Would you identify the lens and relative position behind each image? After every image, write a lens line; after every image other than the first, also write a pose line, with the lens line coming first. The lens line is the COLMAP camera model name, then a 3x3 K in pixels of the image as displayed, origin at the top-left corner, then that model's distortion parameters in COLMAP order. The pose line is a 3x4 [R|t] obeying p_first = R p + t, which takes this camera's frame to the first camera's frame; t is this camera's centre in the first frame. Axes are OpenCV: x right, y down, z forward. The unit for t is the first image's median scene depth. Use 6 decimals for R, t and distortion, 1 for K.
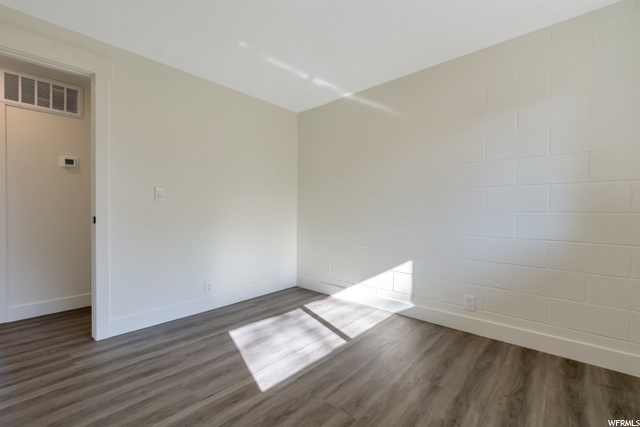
lens RADIAL K [[290.2, 0, 313.2], [0, 290.2, 213.5], [0, 0, 1]] dist [-0.001192, -0.000137]
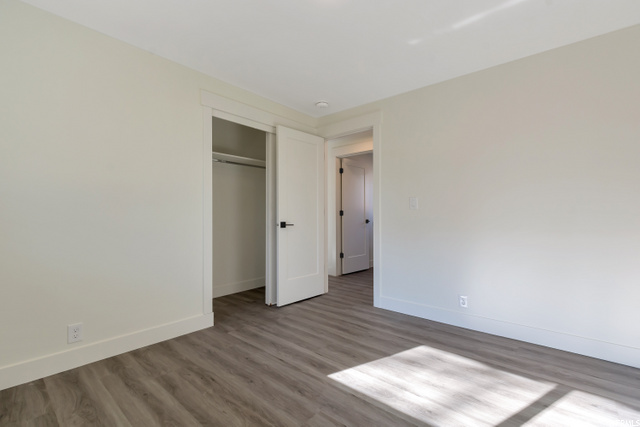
lens RADIAL K [[290.2, 0, 313.2], [0, 290.2, 213.5], [0, 0, 1]] dist [-0.001192, -0.000137]
pose [[-0.000756, -0.011221, -0.999937, 0.828301], [-0.014038, 0.999839, -0.011209, -0.006308], [0.999901, 0.014028, -0.000913, 0.801858]]
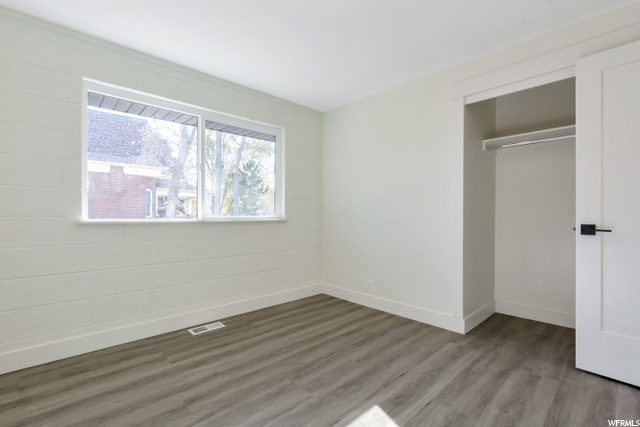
lens RADIAL K [[290.2, 0, 313.2], [0, 290.2, 213.5], [0, 0, 1]] dist [-0.001192, -0.000137]
pose [[-0.995464, -0.004902, 0.095011, -0.053150], [-0.003818, 0.999926, 0.011587, -0.015987], [-0.095061, 0.011172, -0.995409, 1.666567]]
